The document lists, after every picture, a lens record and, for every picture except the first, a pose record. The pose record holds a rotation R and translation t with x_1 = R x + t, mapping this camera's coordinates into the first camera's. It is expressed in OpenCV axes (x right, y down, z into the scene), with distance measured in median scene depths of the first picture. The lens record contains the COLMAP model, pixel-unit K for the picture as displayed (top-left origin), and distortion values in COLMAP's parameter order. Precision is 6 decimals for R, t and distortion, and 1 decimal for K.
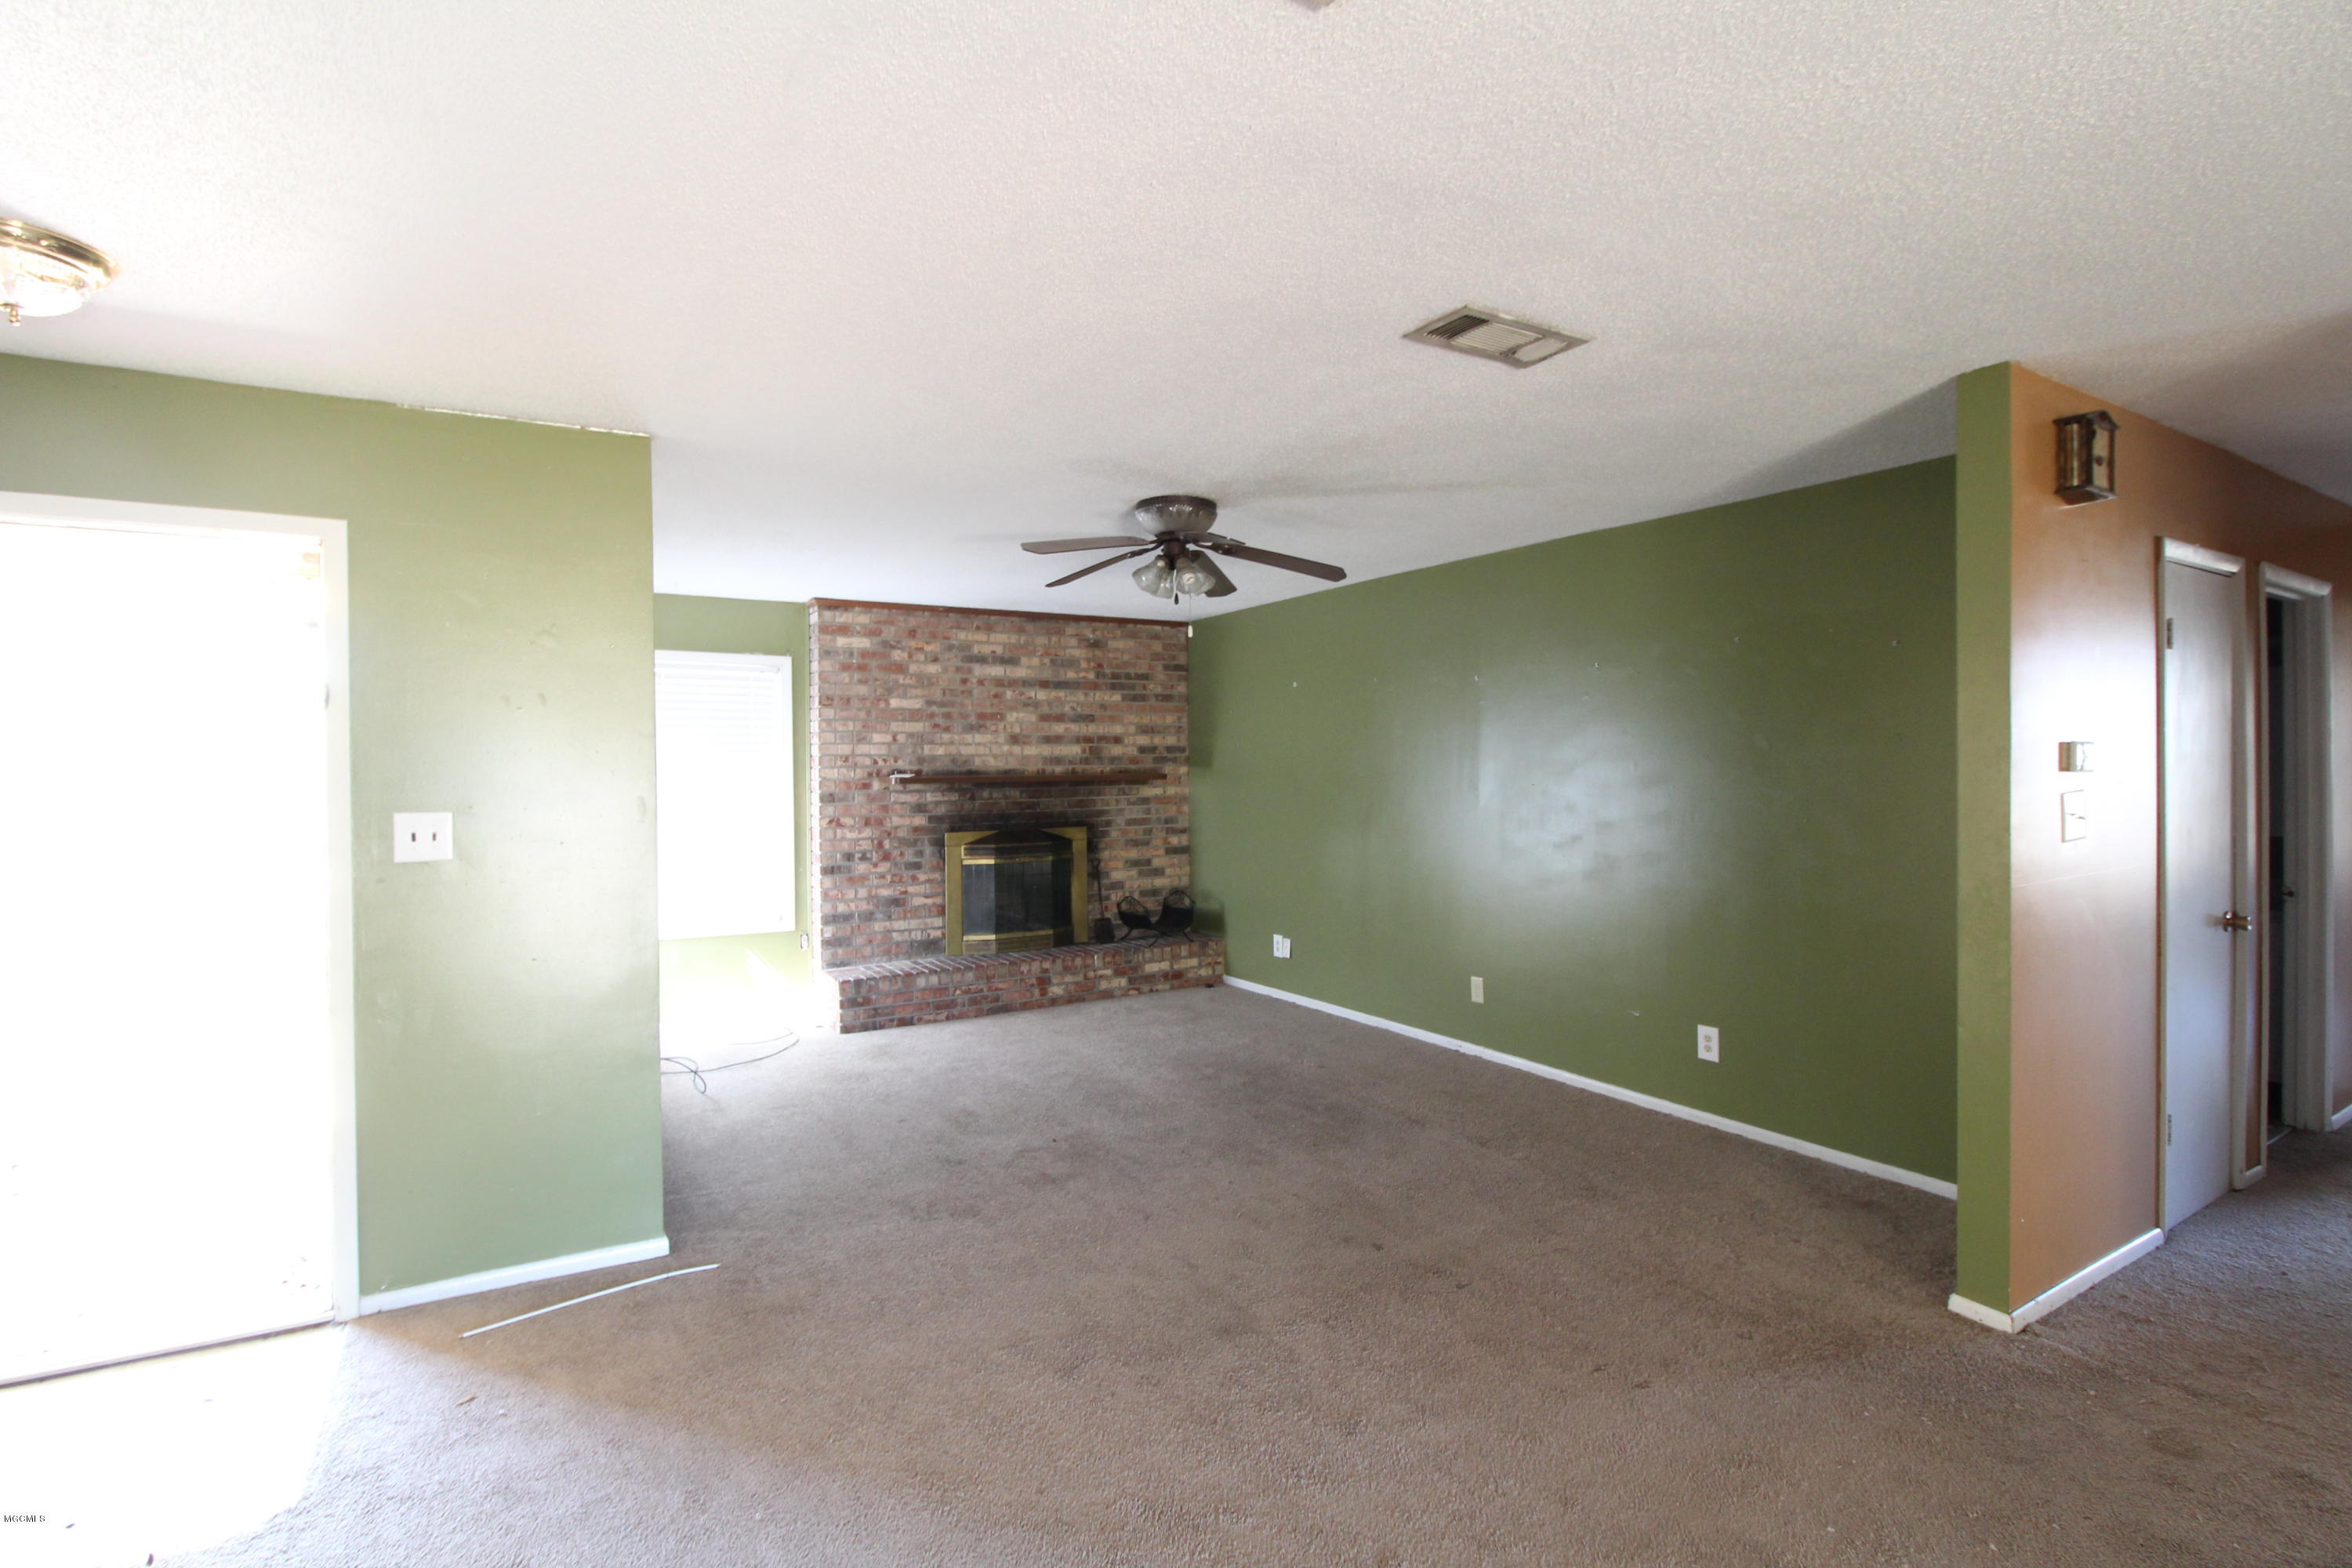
lens RADIAL K [[1094.3, 0, 1177.2], [0, 1094.3, 771.0], [0, 0, 1]] dist [0.004523, -0.016897]
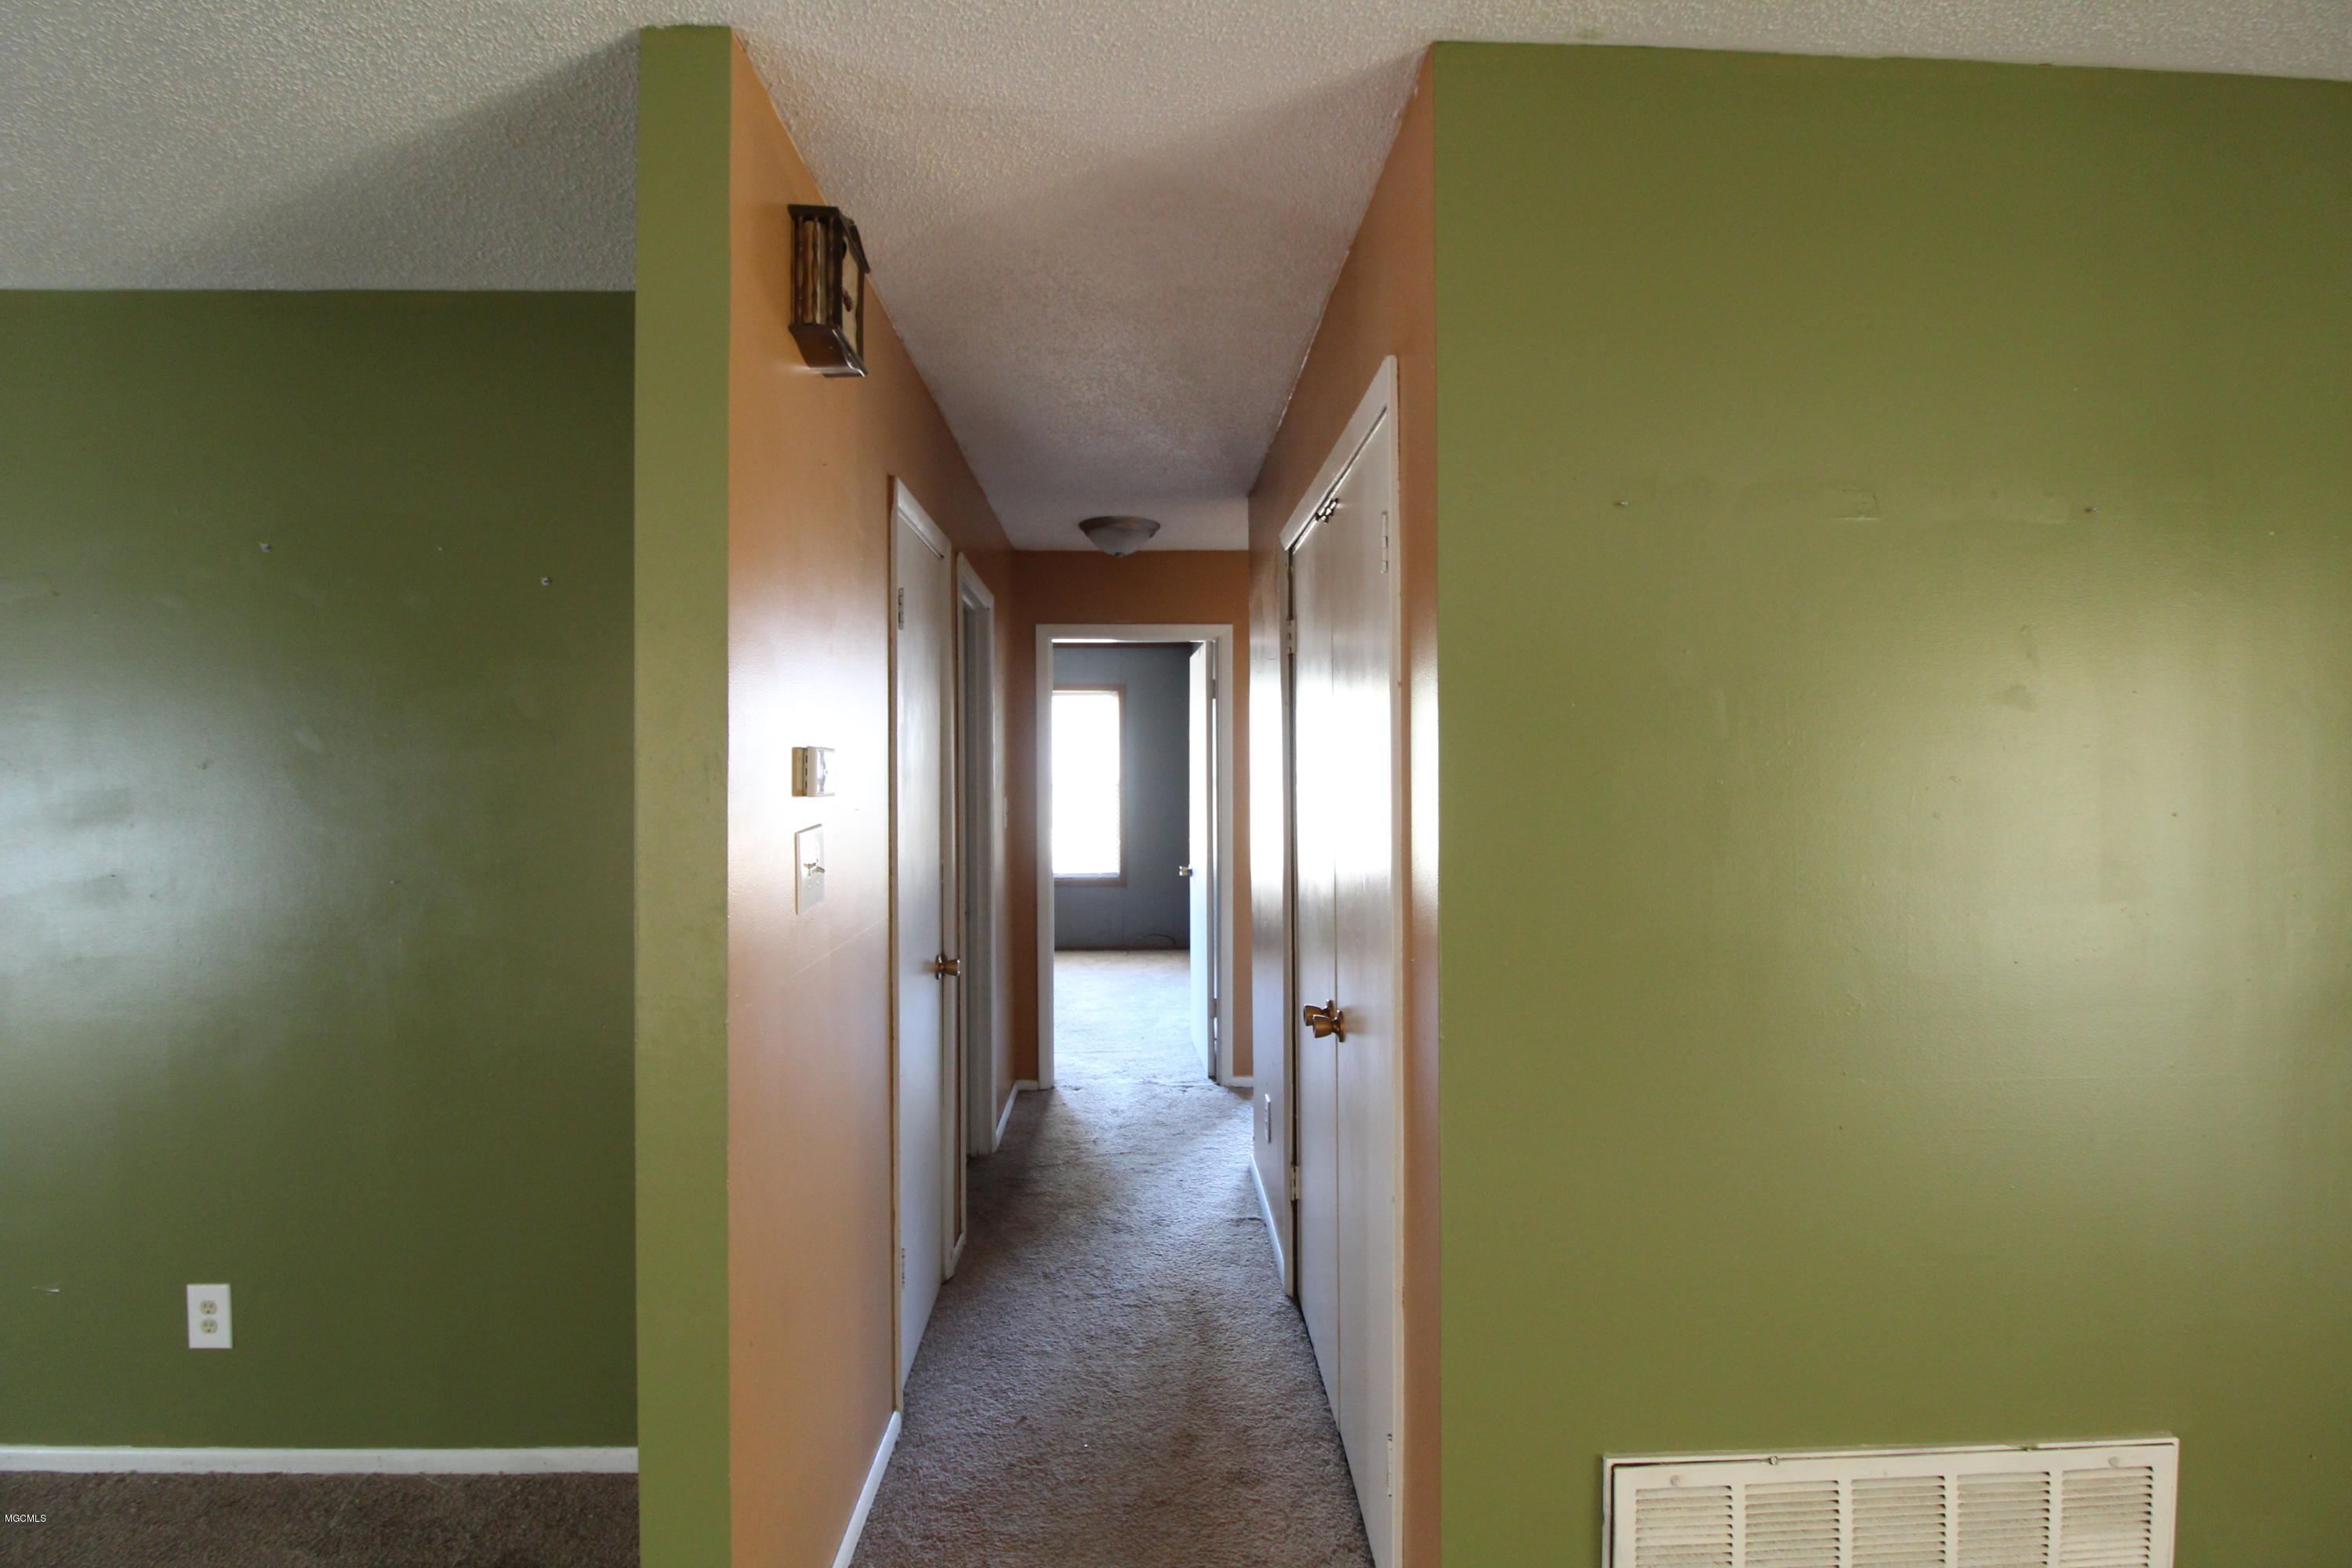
lens RADIAL K [[1094.3, 0, 1177.2], [0, 1094.3, 771.0], [0, 0, 1]] dist [0.004523, -0.016897]
pose [[0.479603, 0.007084, 0.877457, 0.339733], [0.001243, 0.999961, -0.008753, -0.006882], [-0.877485, 0.005289, 0.479576, 0.466656]]
